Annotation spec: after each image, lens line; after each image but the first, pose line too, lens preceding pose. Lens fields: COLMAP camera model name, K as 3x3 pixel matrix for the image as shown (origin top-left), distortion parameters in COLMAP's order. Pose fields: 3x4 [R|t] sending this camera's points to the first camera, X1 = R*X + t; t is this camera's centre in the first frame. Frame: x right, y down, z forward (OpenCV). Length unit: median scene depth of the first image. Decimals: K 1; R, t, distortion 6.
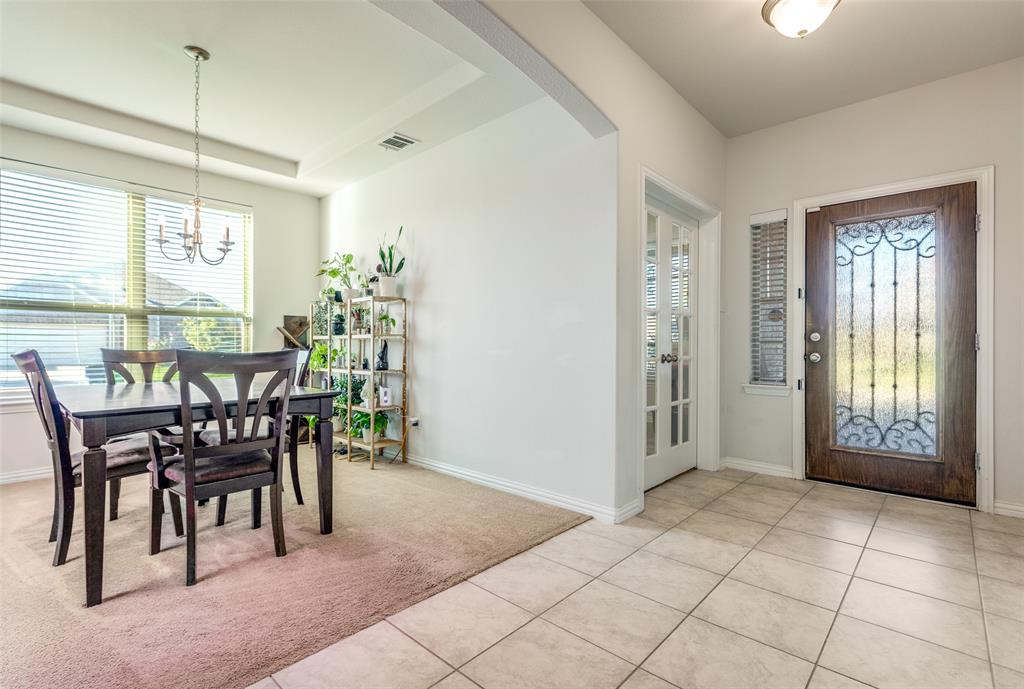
lens RADIAL K [[492.7, 0, 512.0], [0, 492.7, 344.5], [0, 0, 1]] dist [0.002421, 0.000360]
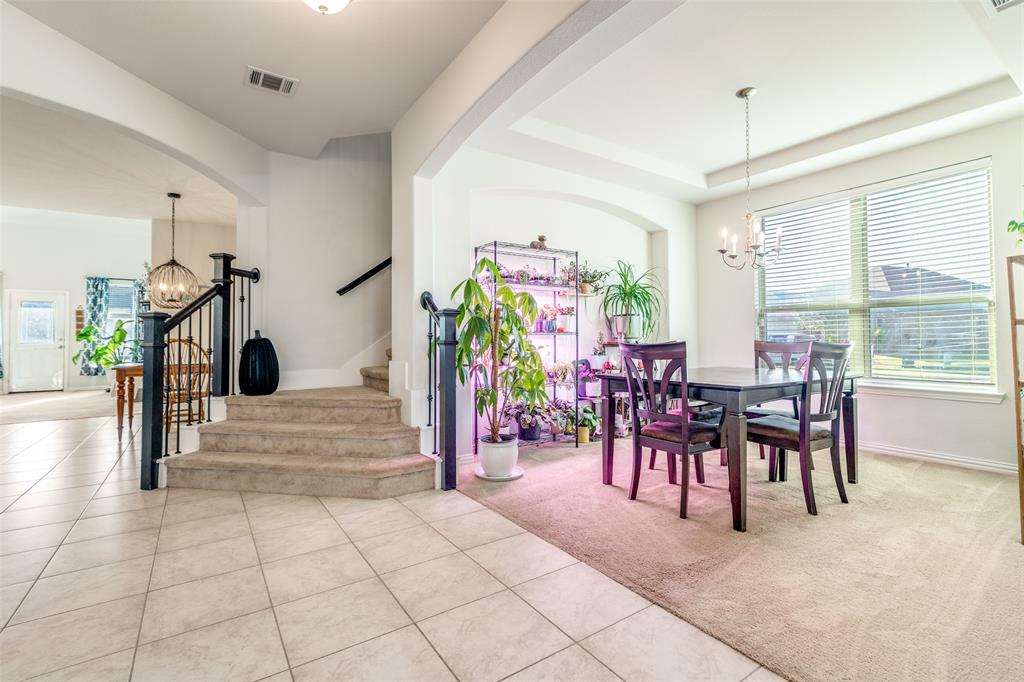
lens RADIAL K [[432.5, 0, 463.3], [0, 432.5, 327.4], [0, 0, 1]] dist [-0.000243, 0.000051]
pose [[-0.292146, -0.024979, -0.956048, 0.701384], [0.003210, 0.999628, -0.027099, 0.002380], [0.956368, -0.010985, -0.291957, 0.835514]]
